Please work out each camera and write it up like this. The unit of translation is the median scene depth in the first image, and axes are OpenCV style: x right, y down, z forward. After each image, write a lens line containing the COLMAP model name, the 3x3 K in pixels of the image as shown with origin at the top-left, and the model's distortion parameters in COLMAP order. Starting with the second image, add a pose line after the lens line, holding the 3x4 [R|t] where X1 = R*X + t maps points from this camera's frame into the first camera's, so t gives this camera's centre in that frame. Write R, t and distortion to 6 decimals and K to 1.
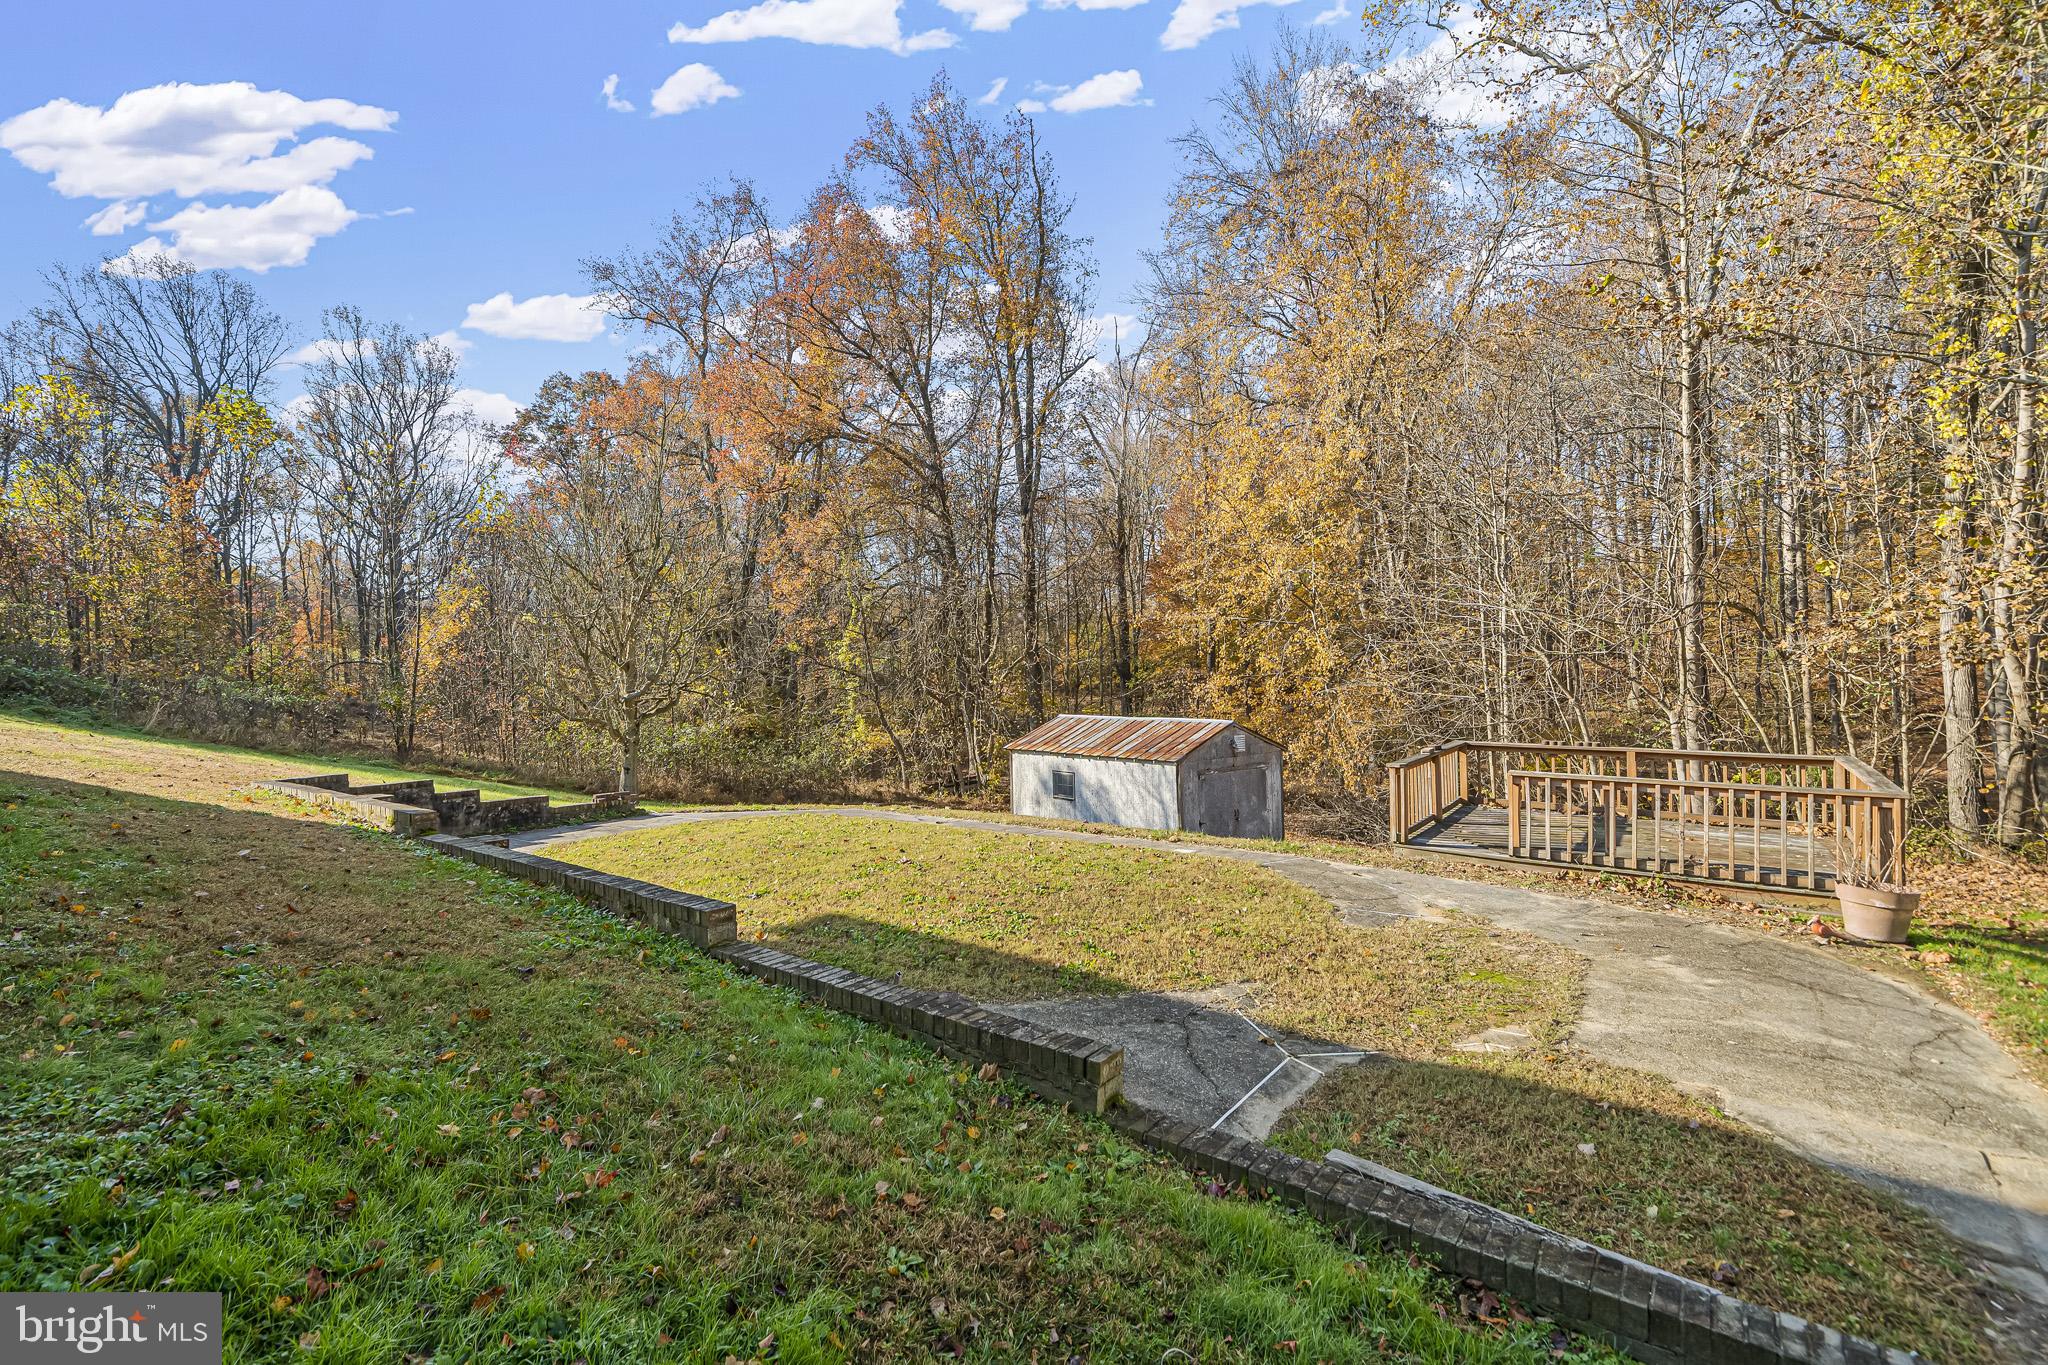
lens RADIAL K [[892.9, 0, 1002.3], [0, 892.9, 679.4], [0, 0, 1]] dist [-0.000948, 0.000050]
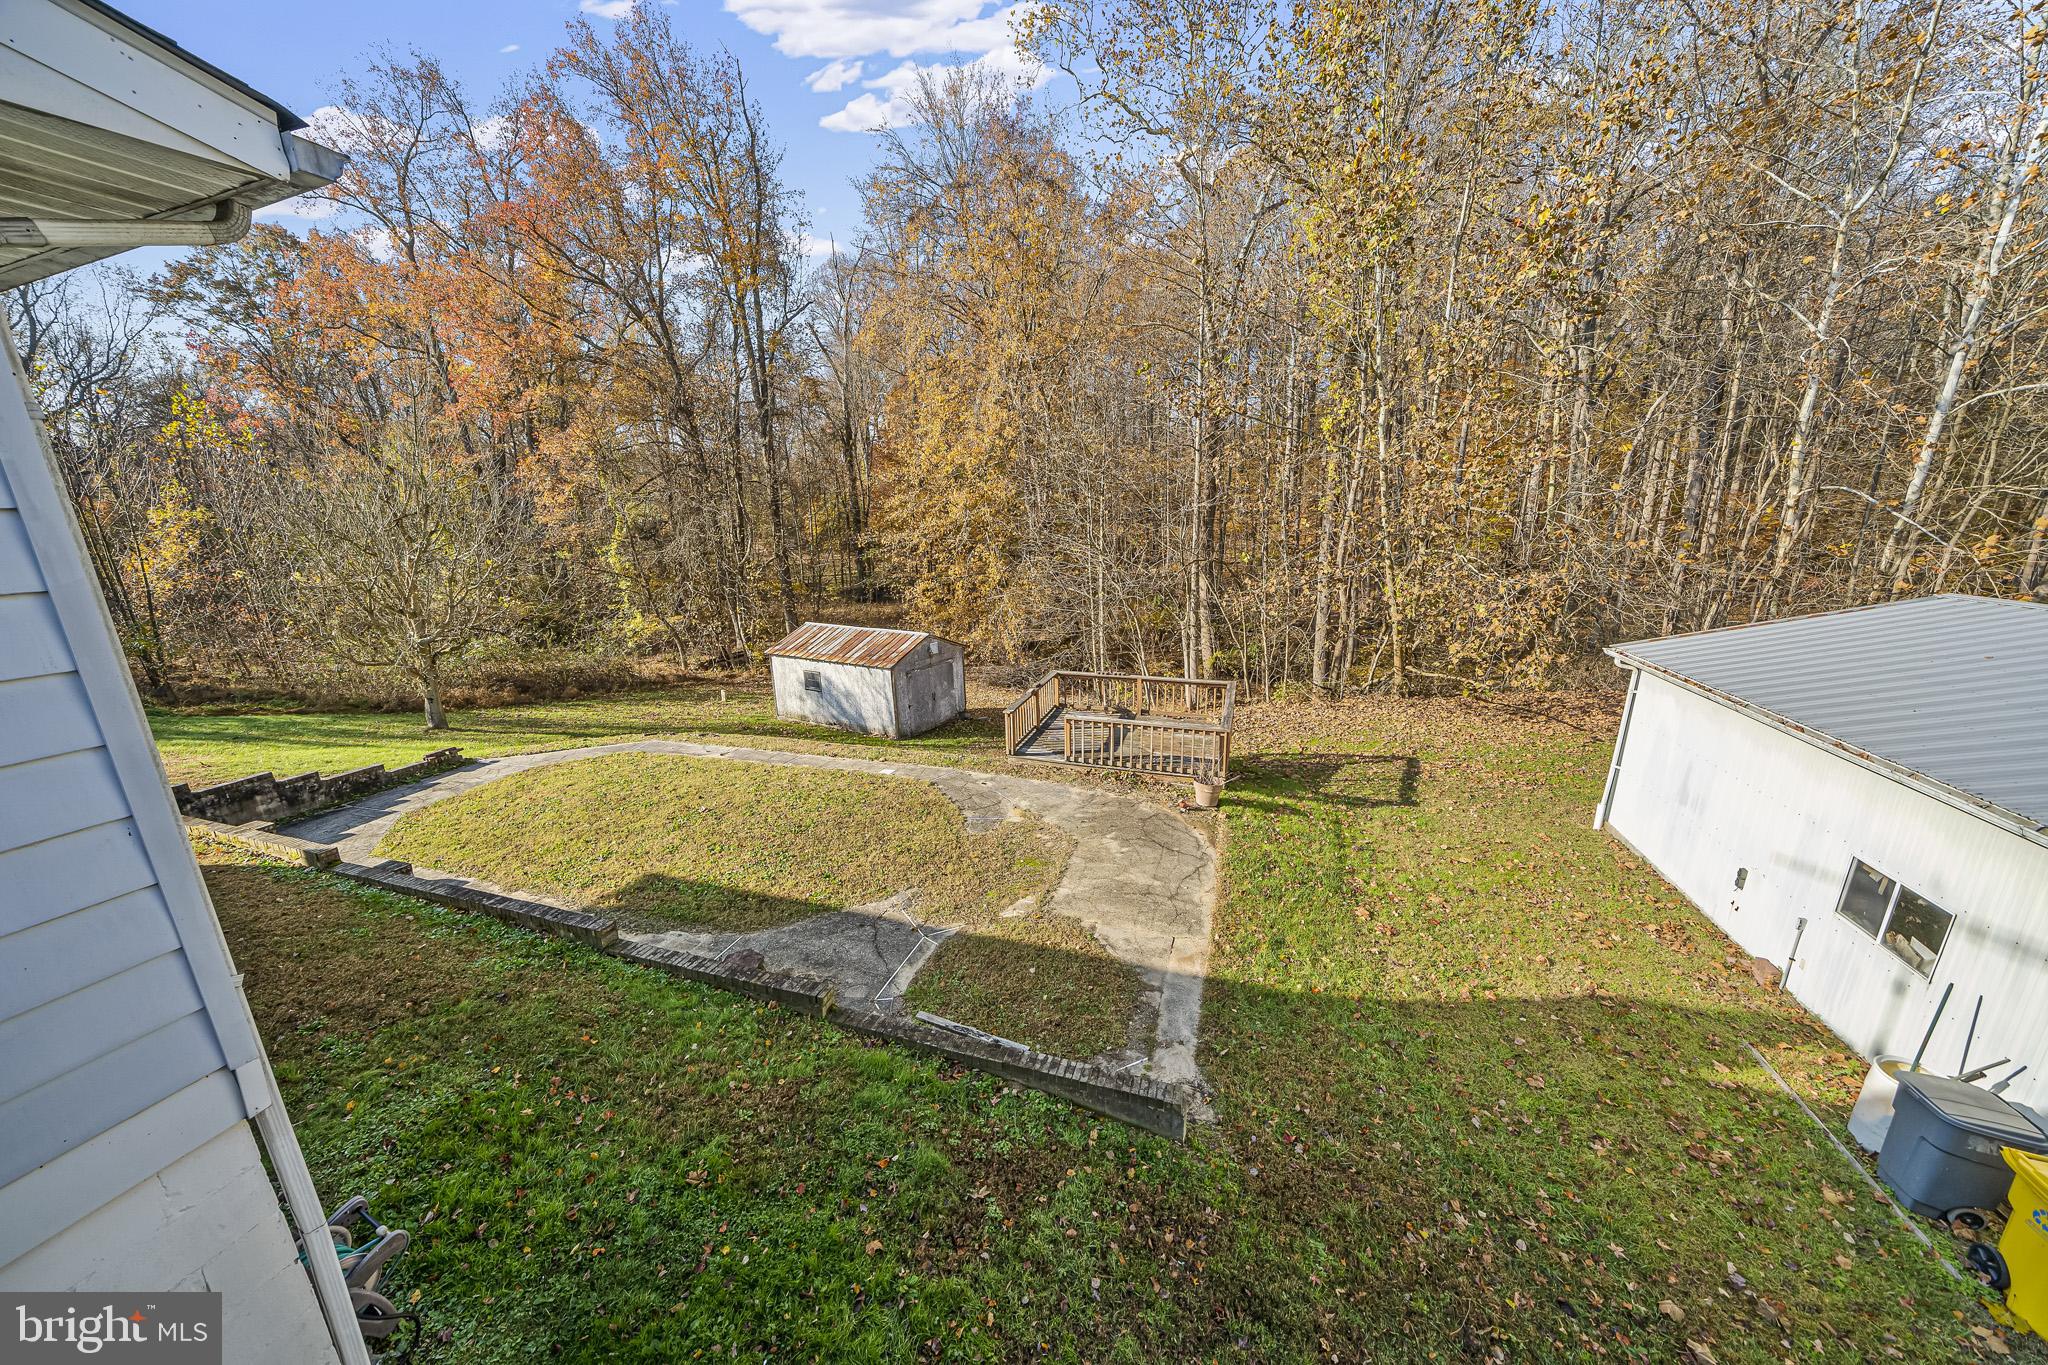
lens RADIAL K [[699.3, 0, 1009.2], [0, 699.3, 690.5], [0, 0, 1]] dist [-0.005802, -0.000106]
pose [[0.943241, -0.088410, 0.320124, 0.008918], [0.012283, 0.972542, 0.232402, -0.121385], [-0.331881, -0.215279, 0.918428, -0.104529]]
